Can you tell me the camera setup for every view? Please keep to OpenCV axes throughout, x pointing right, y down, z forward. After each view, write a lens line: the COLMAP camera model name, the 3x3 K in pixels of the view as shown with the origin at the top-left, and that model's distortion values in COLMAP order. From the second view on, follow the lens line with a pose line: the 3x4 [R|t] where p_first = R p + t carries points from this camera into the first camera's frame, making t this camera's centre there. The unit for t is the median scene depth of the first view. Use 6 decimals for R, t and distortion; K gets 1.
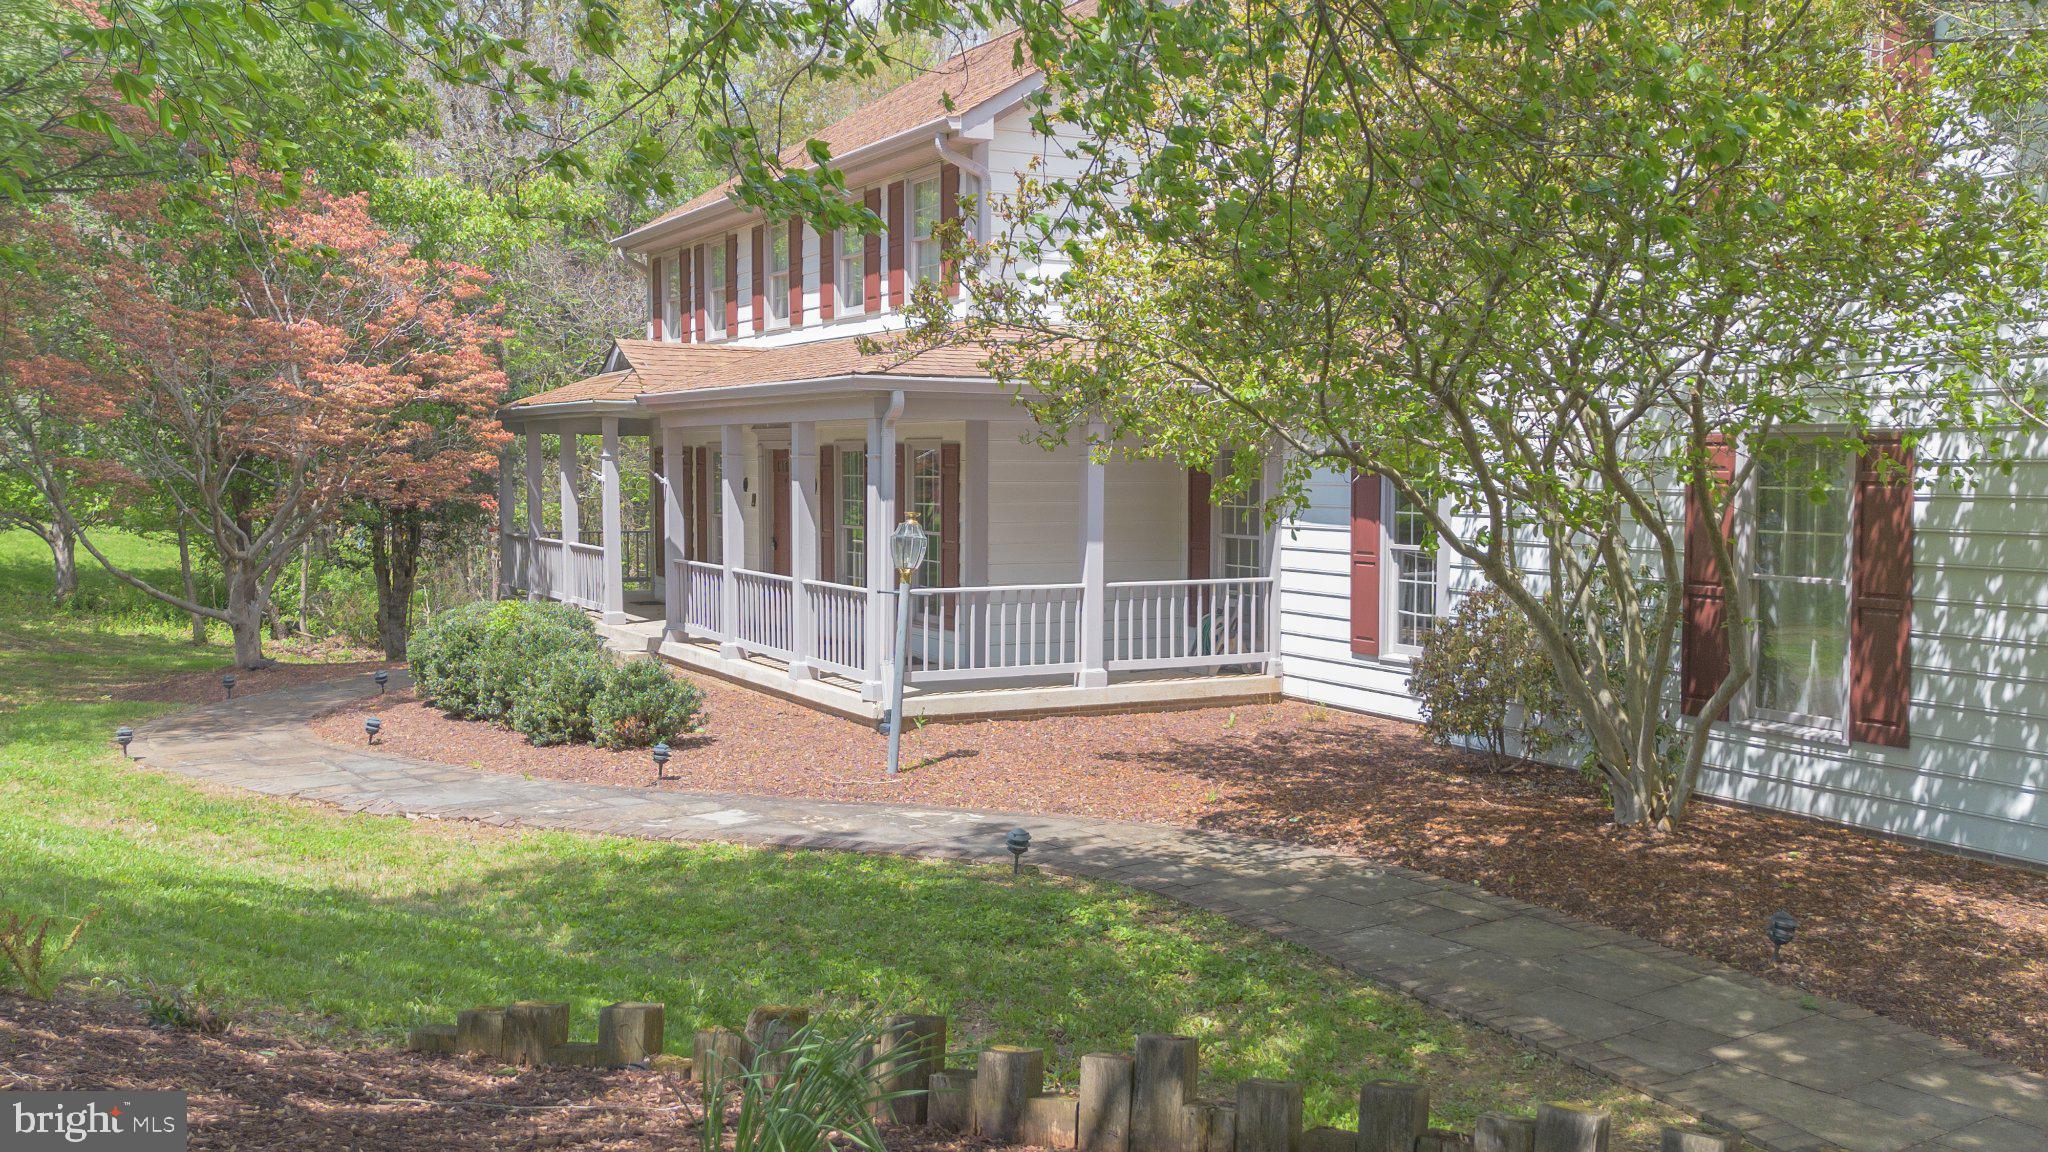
lens RADIAL K [[1842.1, 0, 1024.0], [0, 1842.1, 576.0], [0, 0, 1]] dist [0.060024, -0.004925]
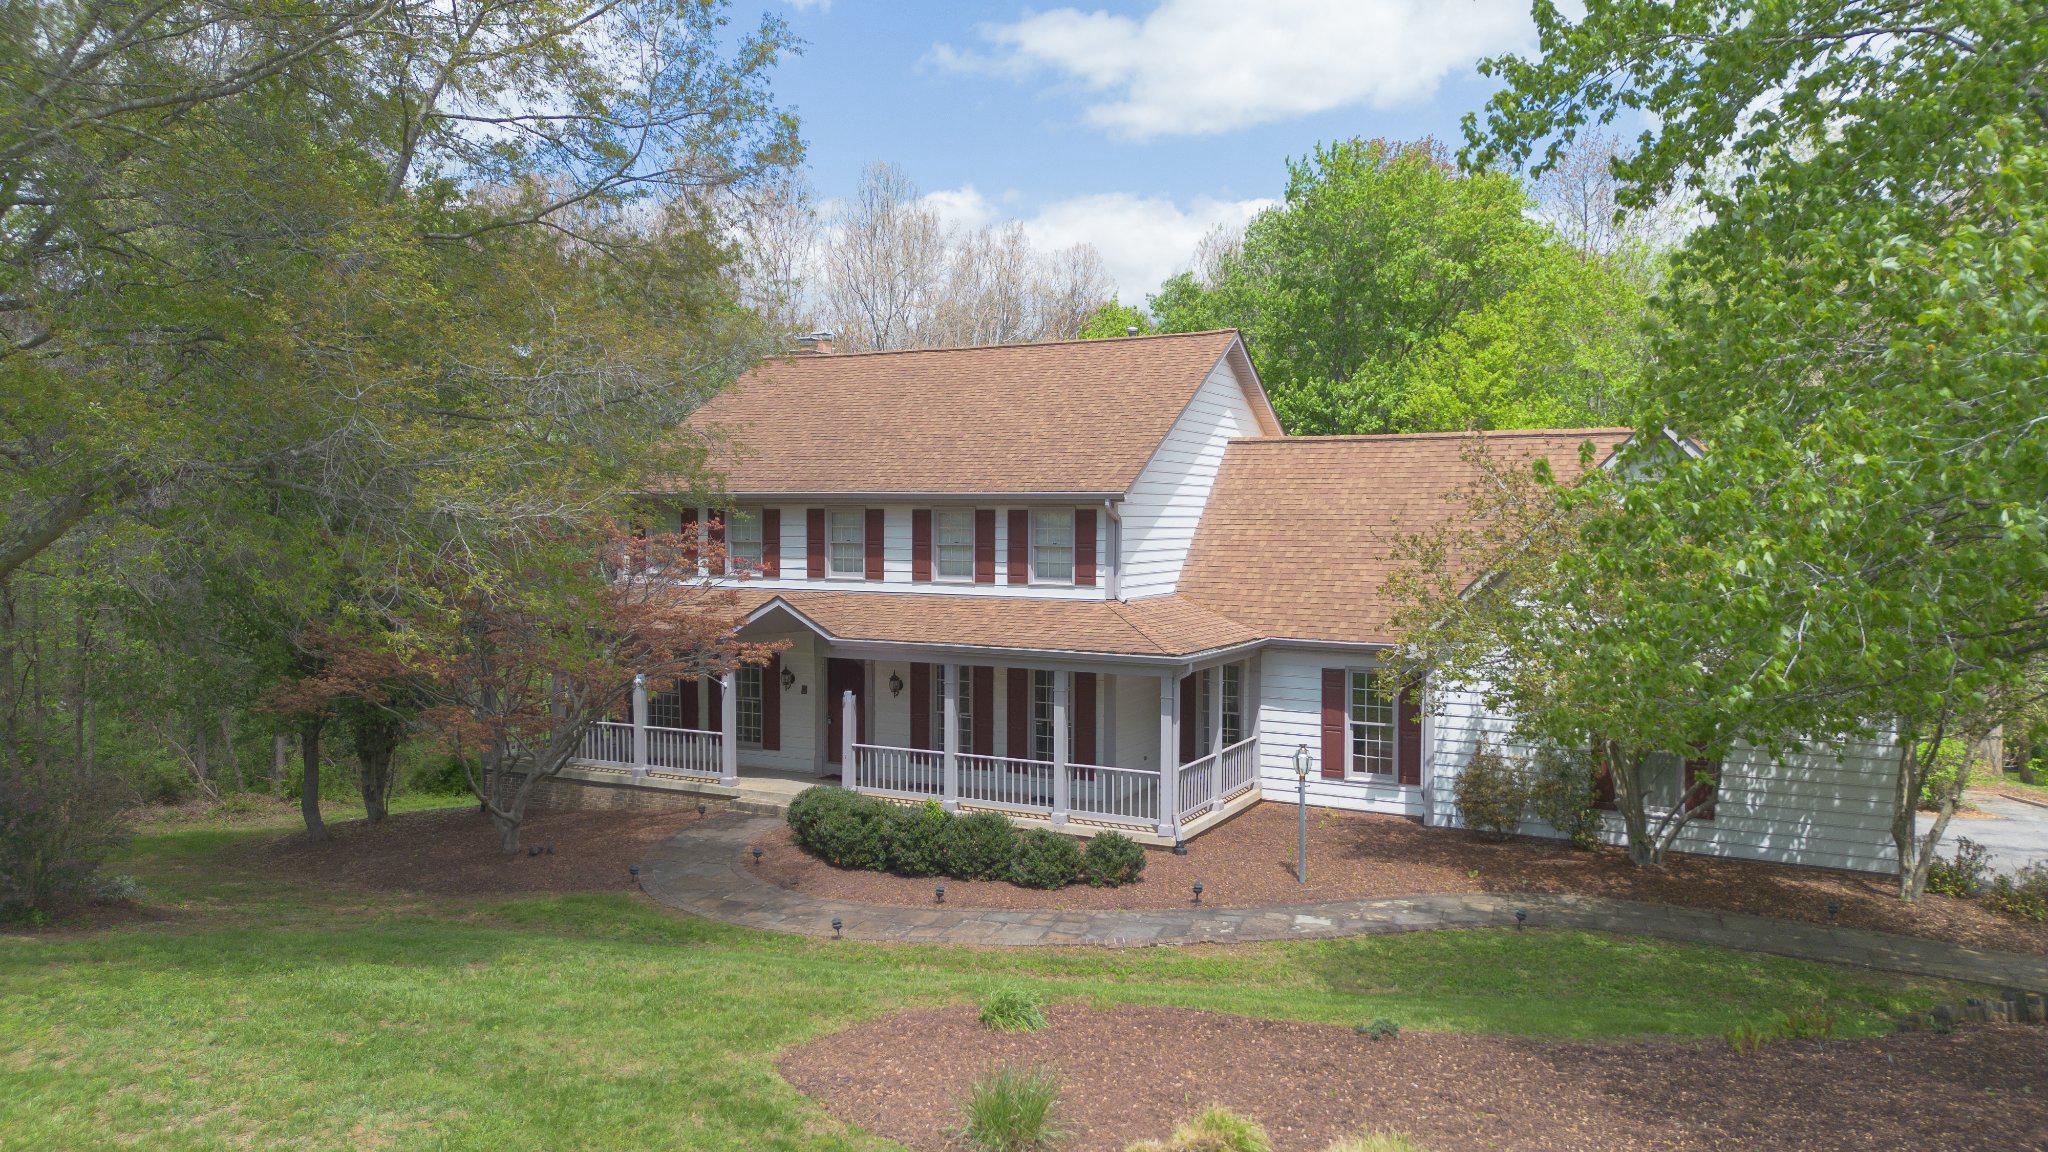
lens RADIAL K [[1450.7, 0, 1024.0], [0, 1450.7, 576.0], [0, 0, 1]] dist [0.044637, 0.002840]
pose [[0.829999, -0.026977, 0.557112, -0.913794], [0.034256, 0.999410, -0.002640, -0.173116], [-0.556712, 0.021276, 0.830433, -0.085121]]
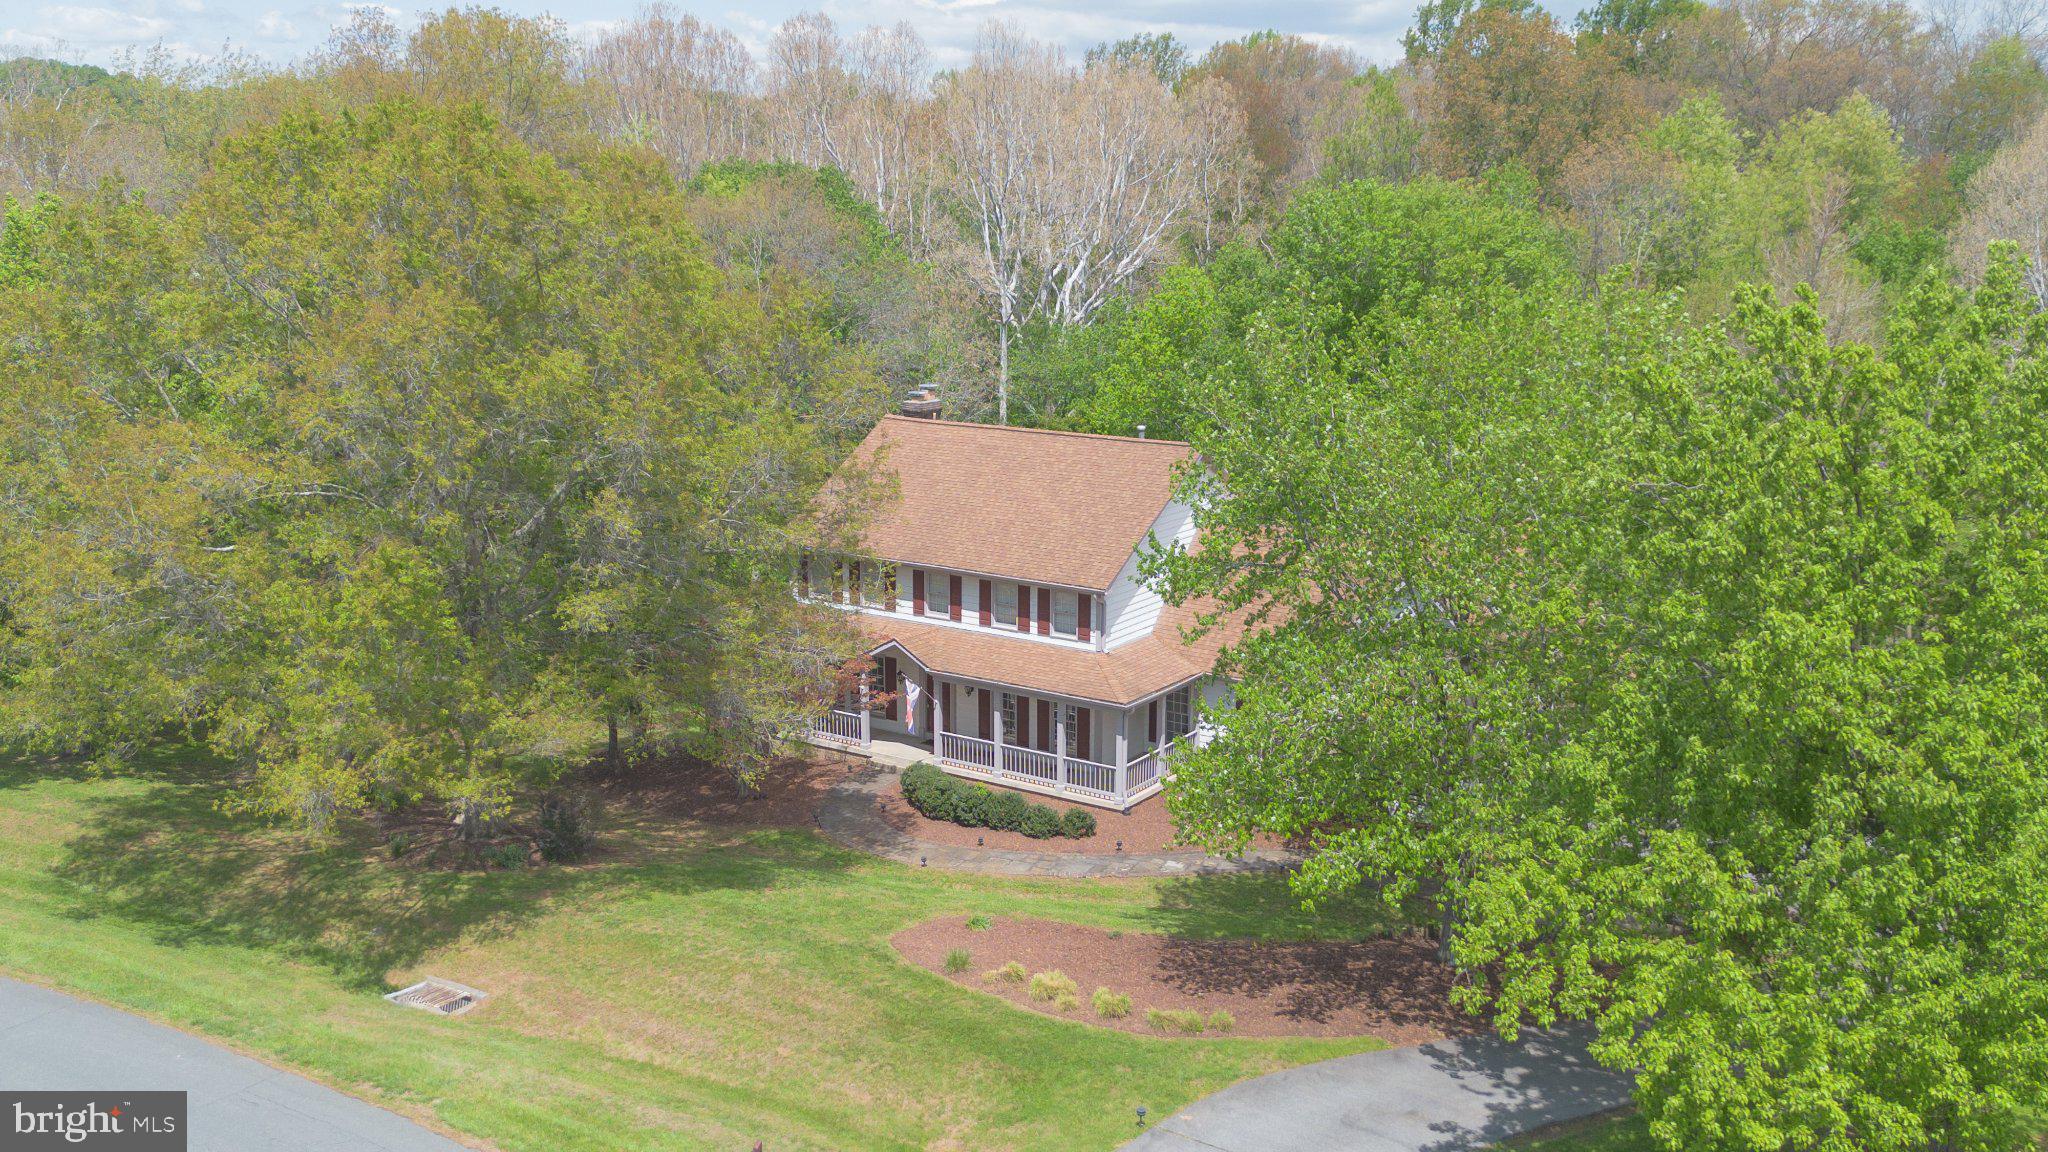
lens RADIAL K [[1842.1, 0, 1024.0], [0, 1842.1, 576.0], [0, 0, 1]] dist [0.060024, -0.004925]
pose [[0.883654, -0.097708, 0.457831, -1.485532], [0.029141, 0.987560, 0.154516, -0.733413], [-0.467233, -0.123197, 0.875509, -1.453638]]
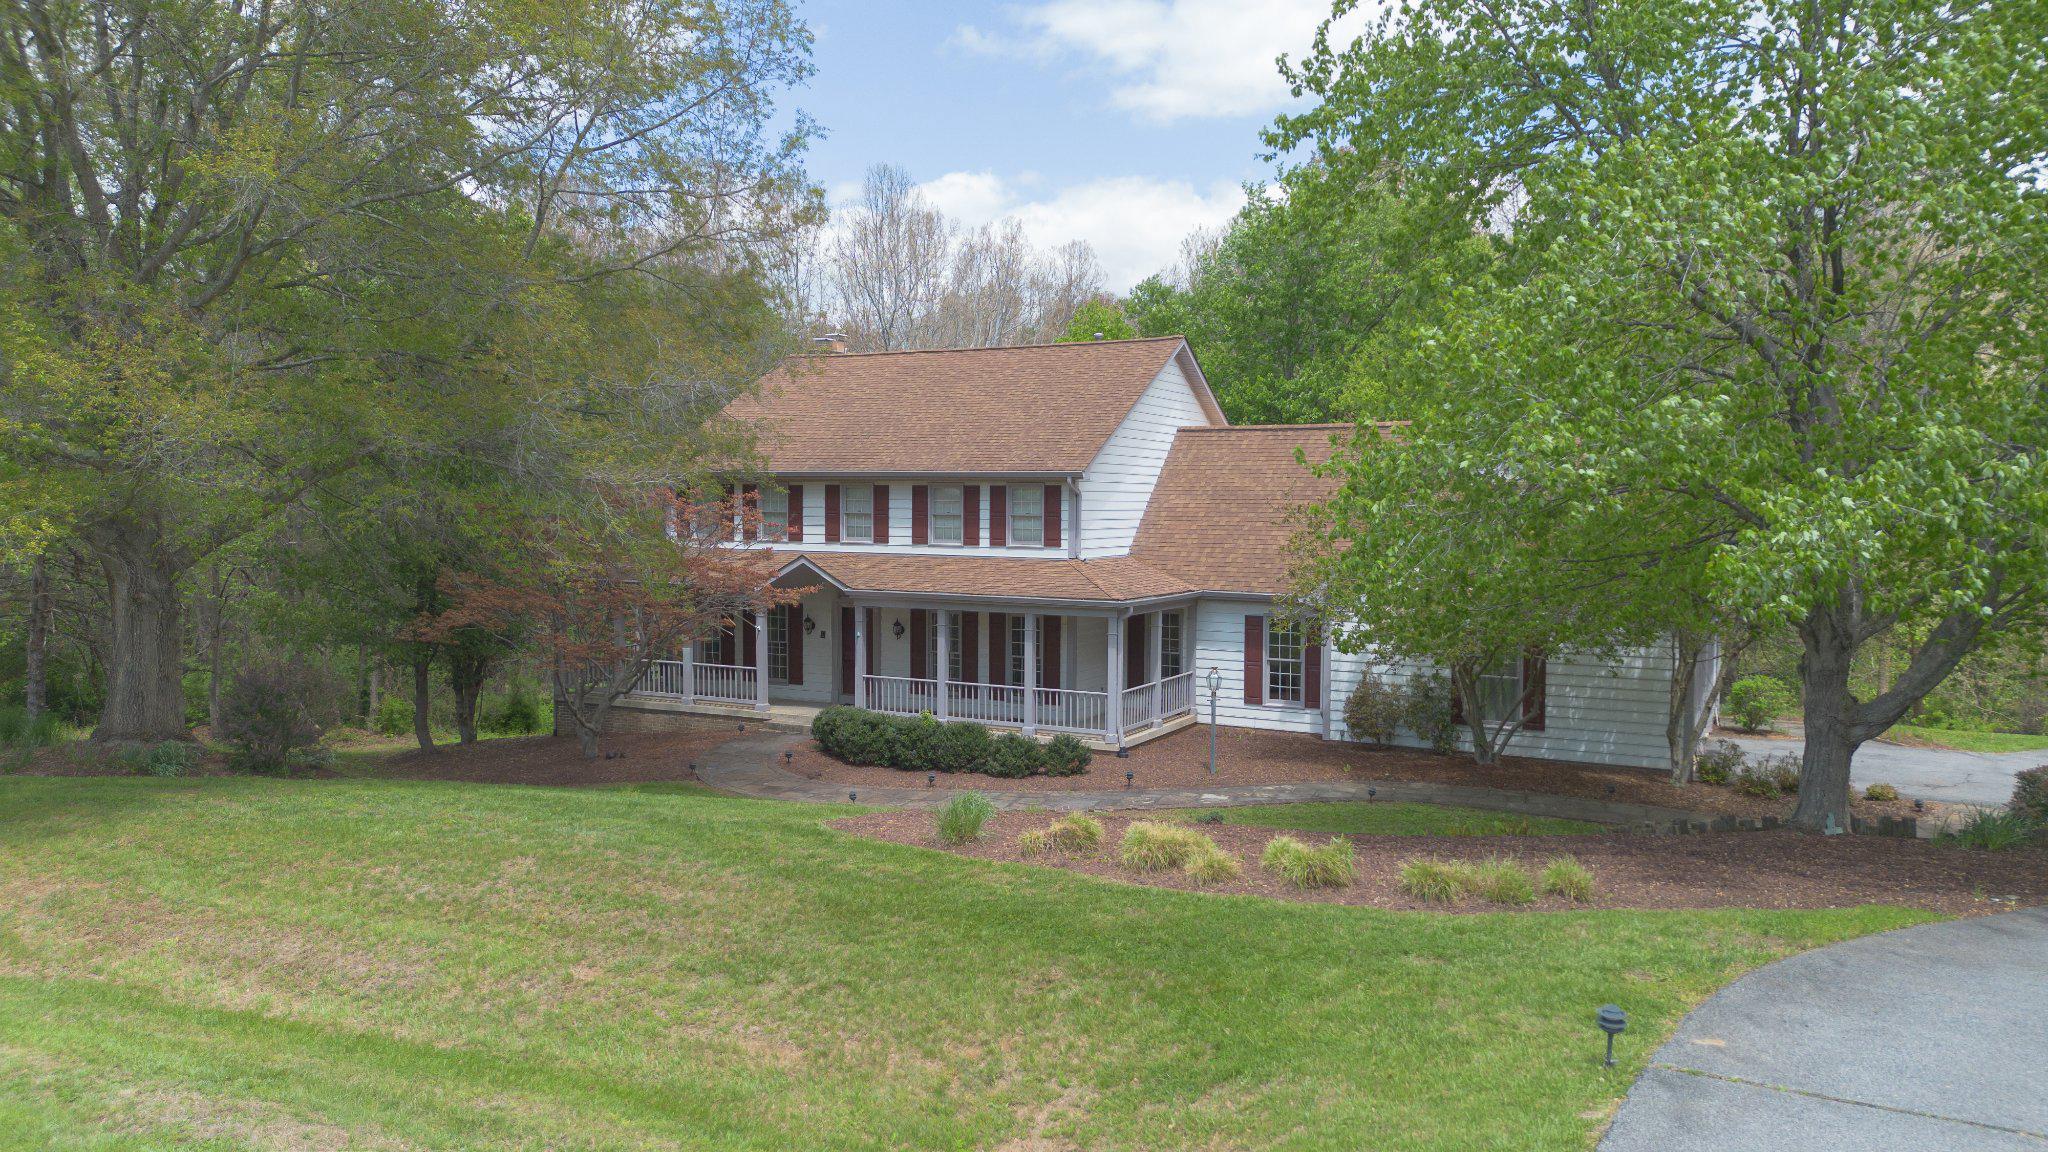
lens RADIAL K [[1445.3, 0, 1024.0], [0, 1445.3, 576.0], [0, 0, 1]] dist [0.055948, -0.060871]
pose [[0.832238, -0.030517, 0.553578, -1.073569], [0.031218, 0.999479, 0.008166, -0.144696], [-0.553539, 0.010486, 0.832757, -0.382941]]
